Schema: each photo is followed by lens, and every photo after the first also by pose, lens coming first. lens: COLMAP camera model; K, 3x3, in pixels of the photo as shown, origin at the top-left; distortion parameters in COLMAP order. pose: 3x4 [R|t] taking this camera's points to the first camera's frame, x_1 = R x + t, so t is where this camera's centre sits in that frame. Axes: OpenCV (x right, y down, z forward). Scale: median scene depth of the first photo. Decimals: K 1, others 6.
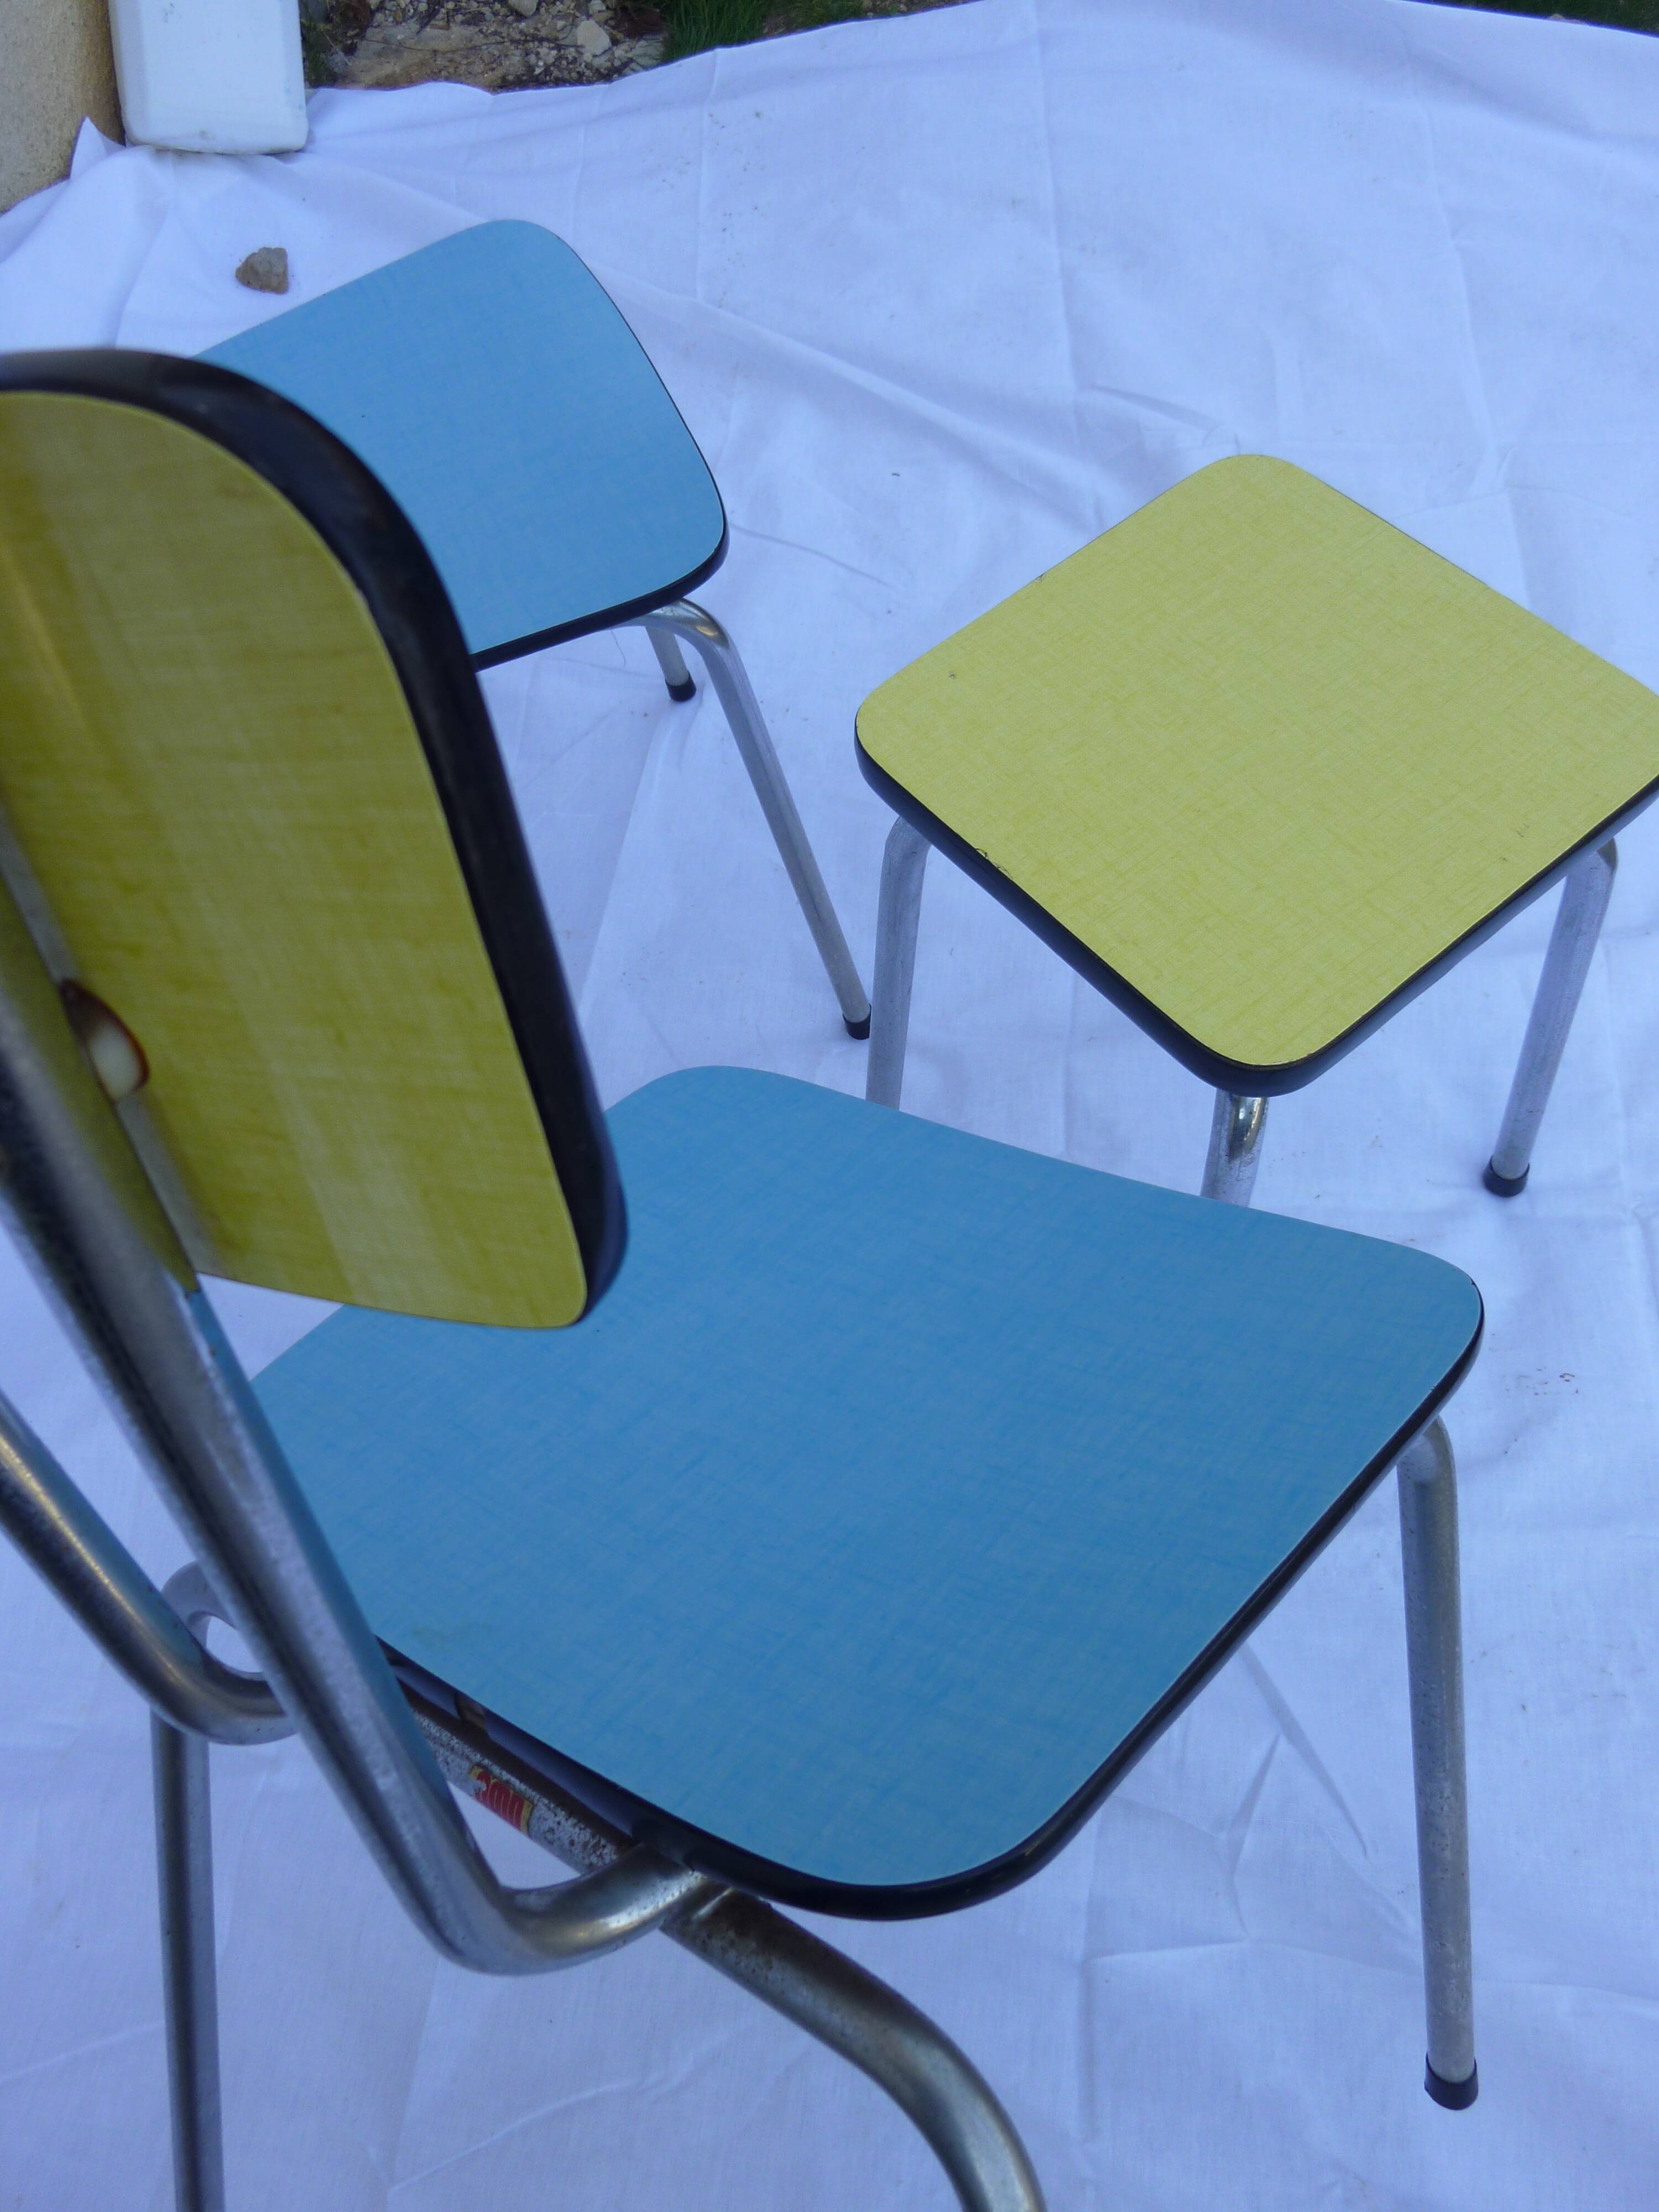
lens RADIAL K [[1655.2, 0, 826.1], [0, 1655.2, 1116.2], [0, 0, 1]] dist [-0.032002, -0.007293]
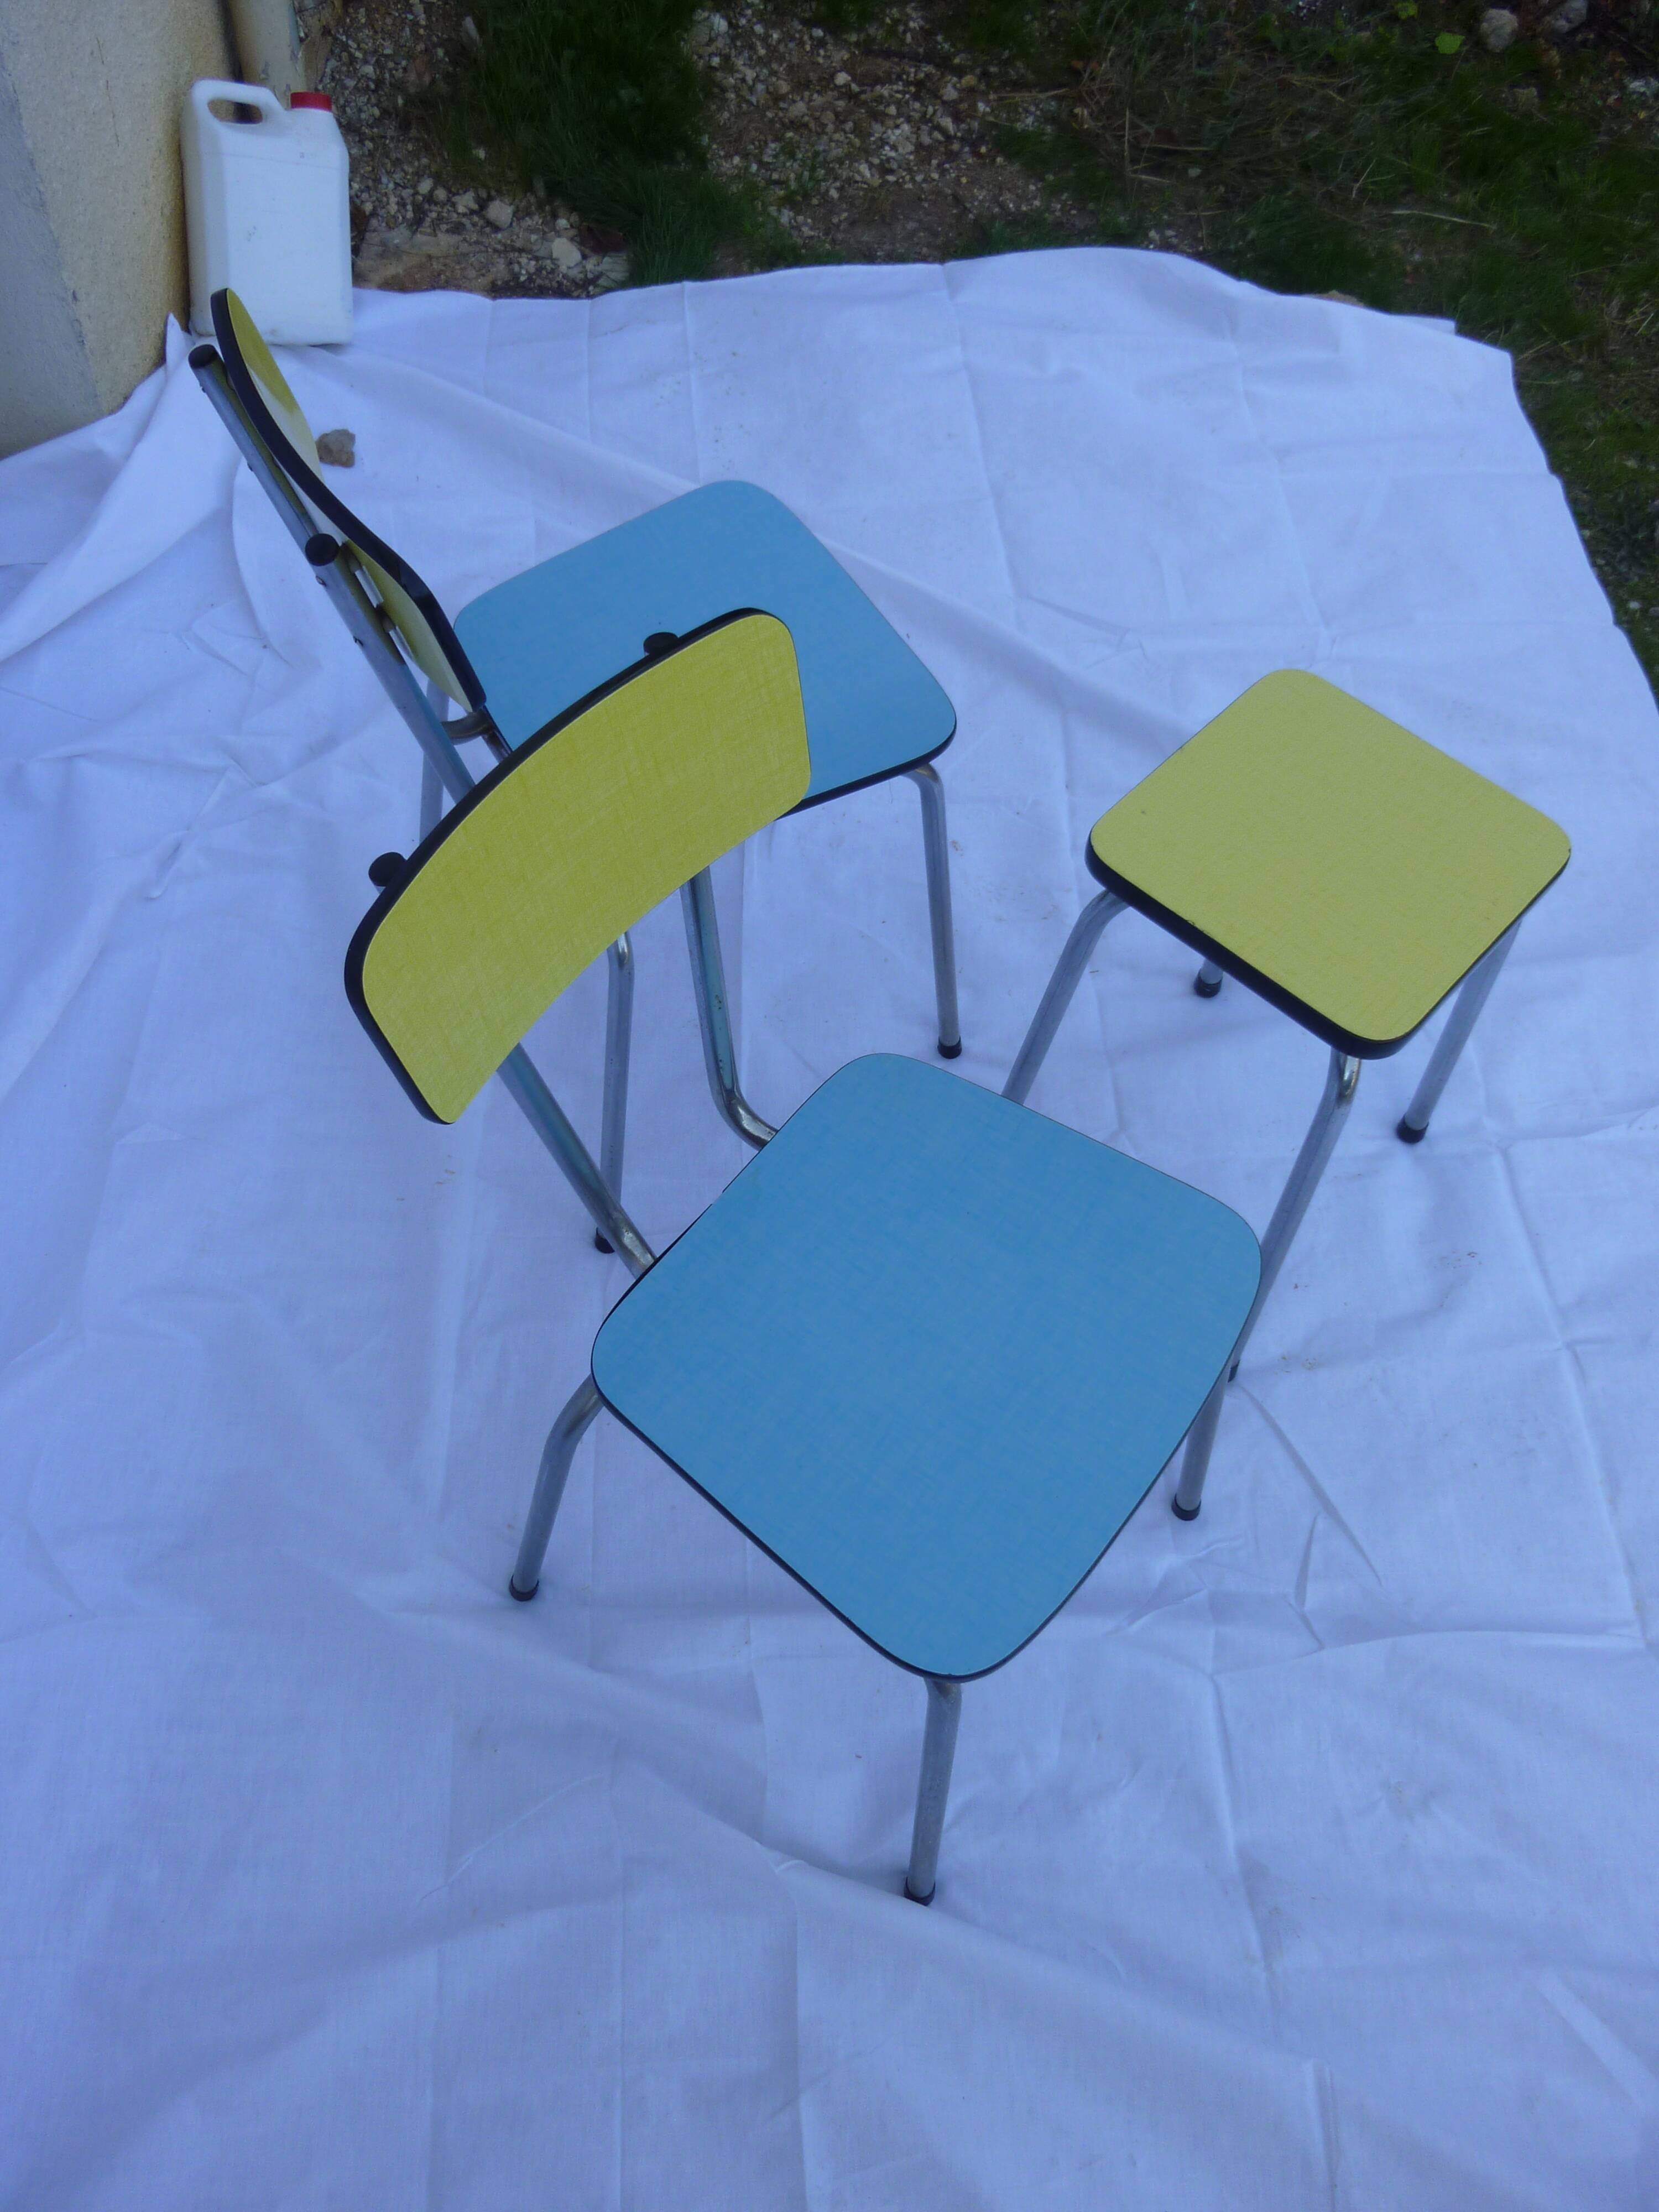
lens RADIAL K [[1655.2, 0, 826.1], [0, 1655.2, 1116.2], [0, 0, 1]] dist [-0.032002, -0.007293]
pose [[0.981839, -0.046429, 0.183949, -0.235778], [0.053502, 0.998000, -0.033673, 0.029287], [-0.182018, 0.042903, 0.982359, -0.224323]]
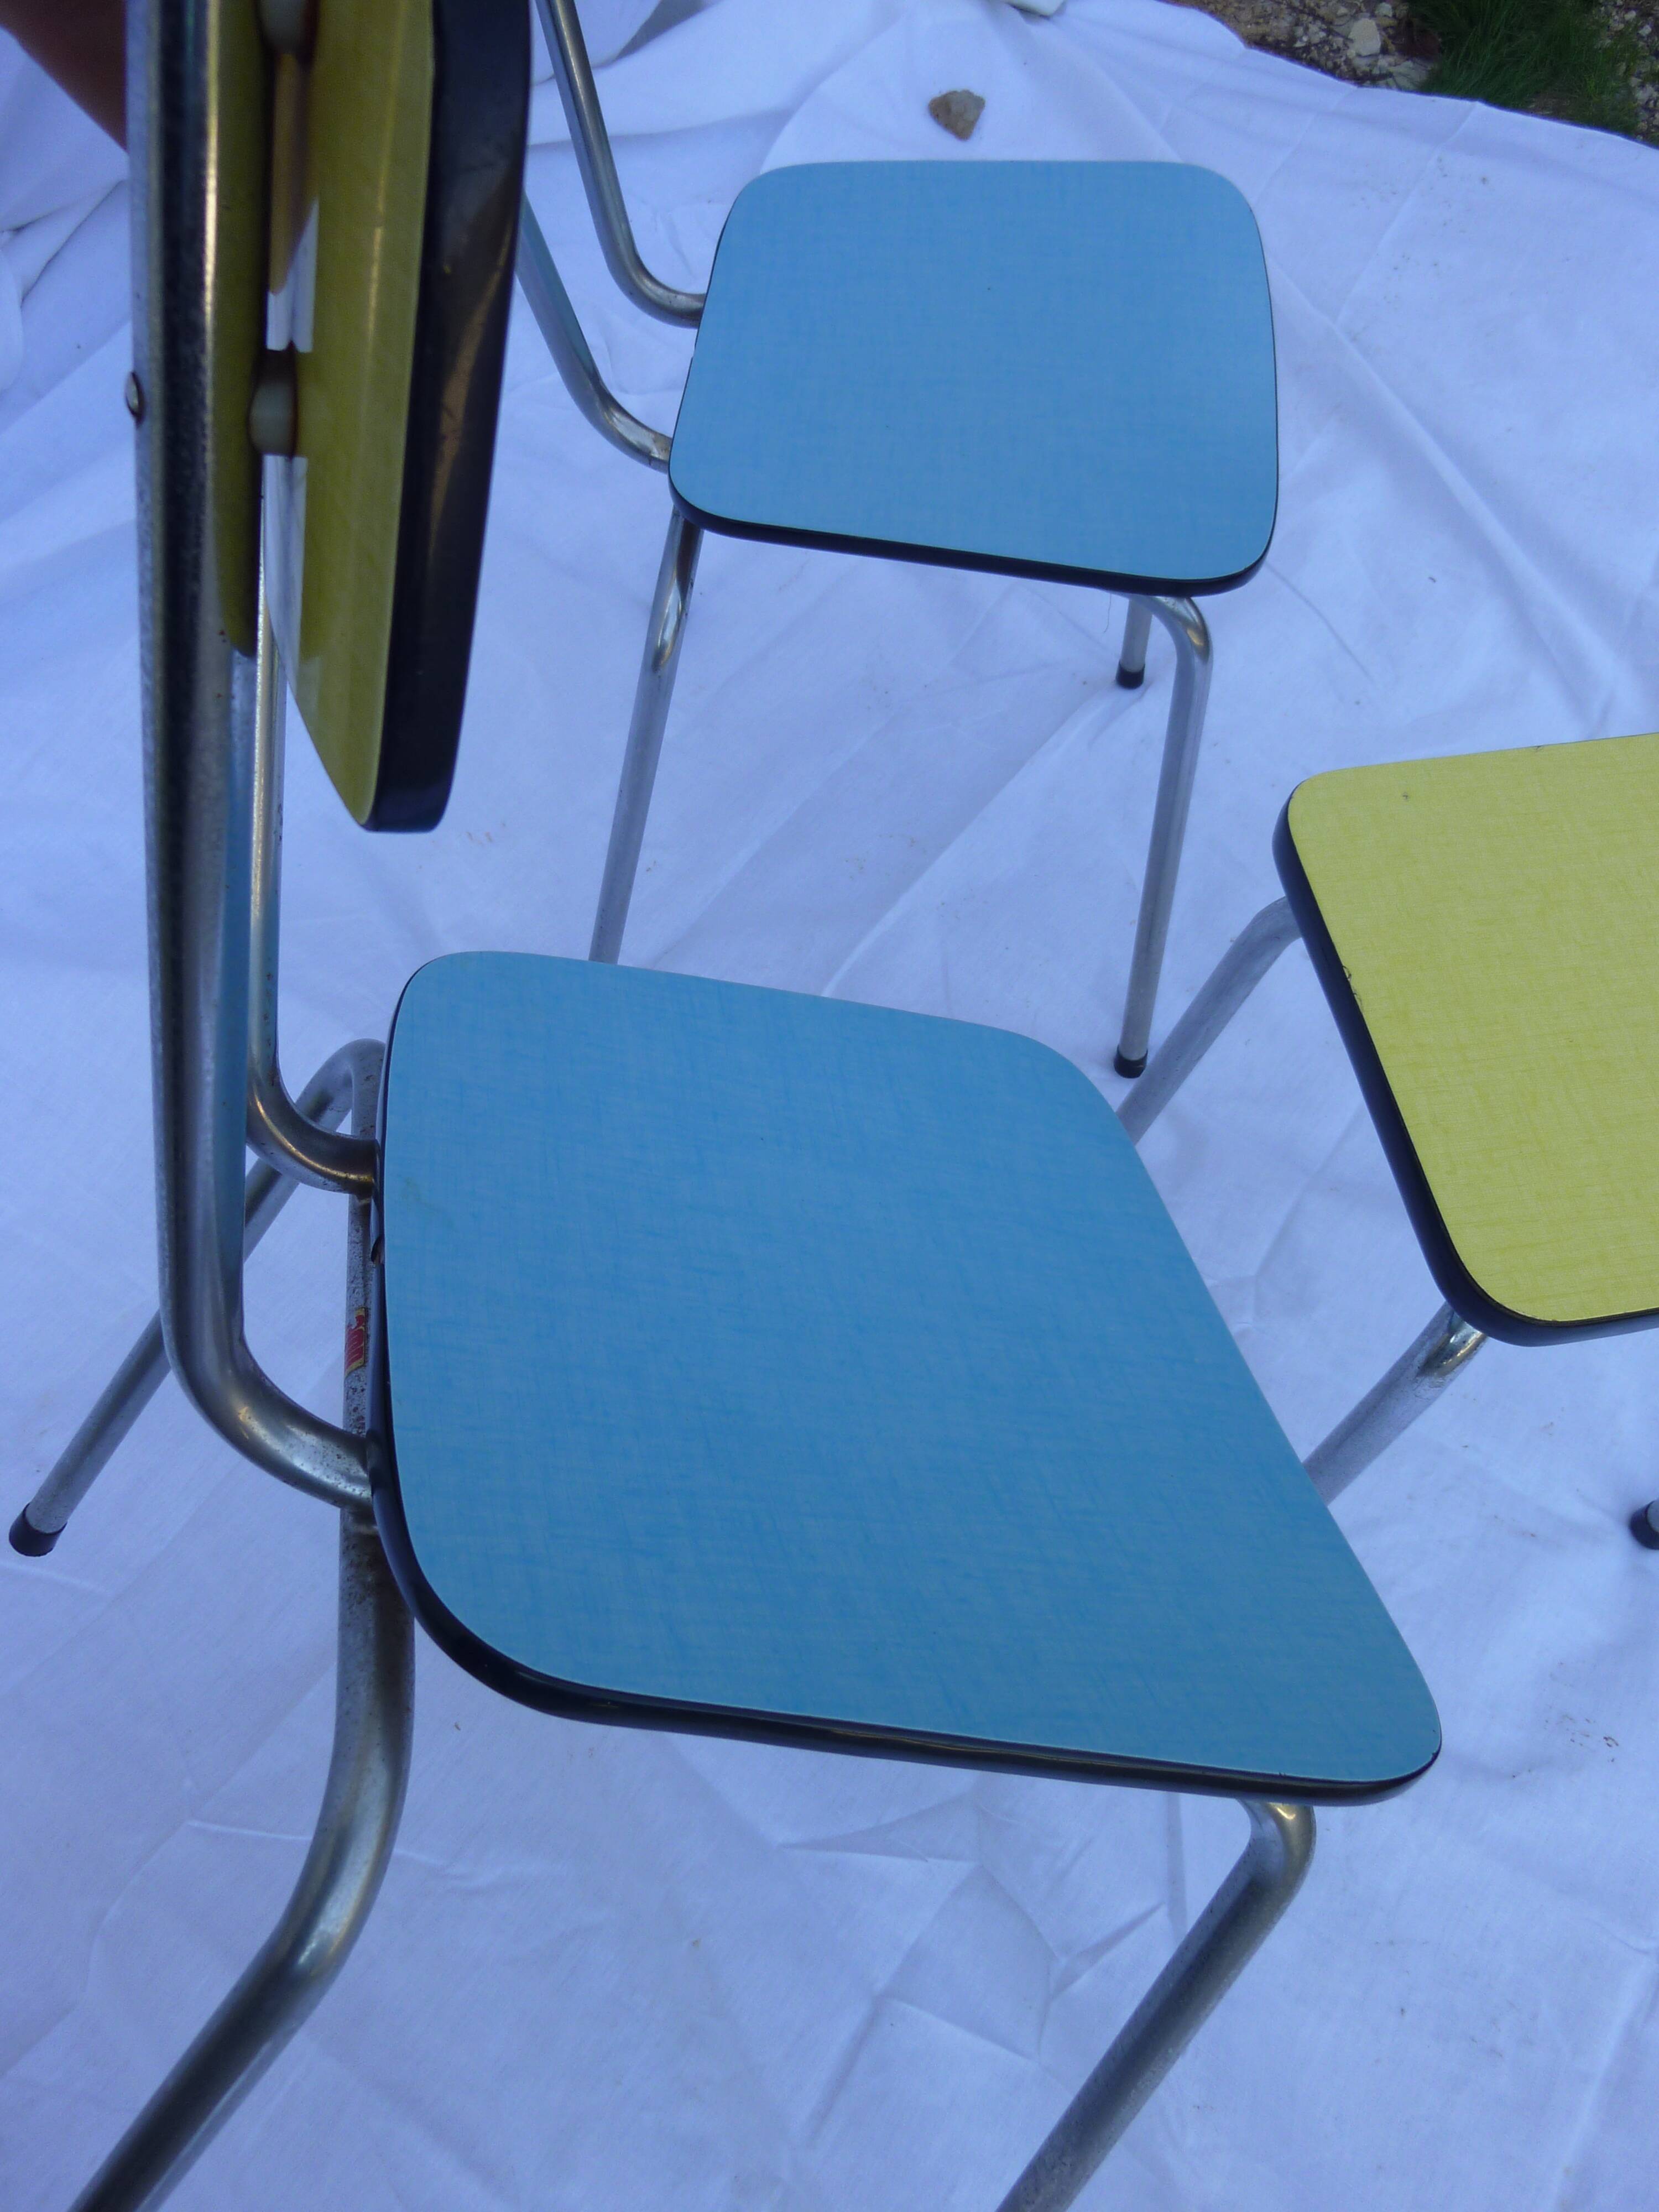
lens RADIAL K [[1655.2, 0, 826.1], [0, 1655.2, 1116.2], [0, 0, 1]] dist [-0.032002, -0.007293]
pose [[0.869853, 0.481621, -0.106752, -0.011241], [-0.478318, 0.876377, 0.056345, 0.002552], [0.120692, 0.002050, 0.992688, 0.000359]]
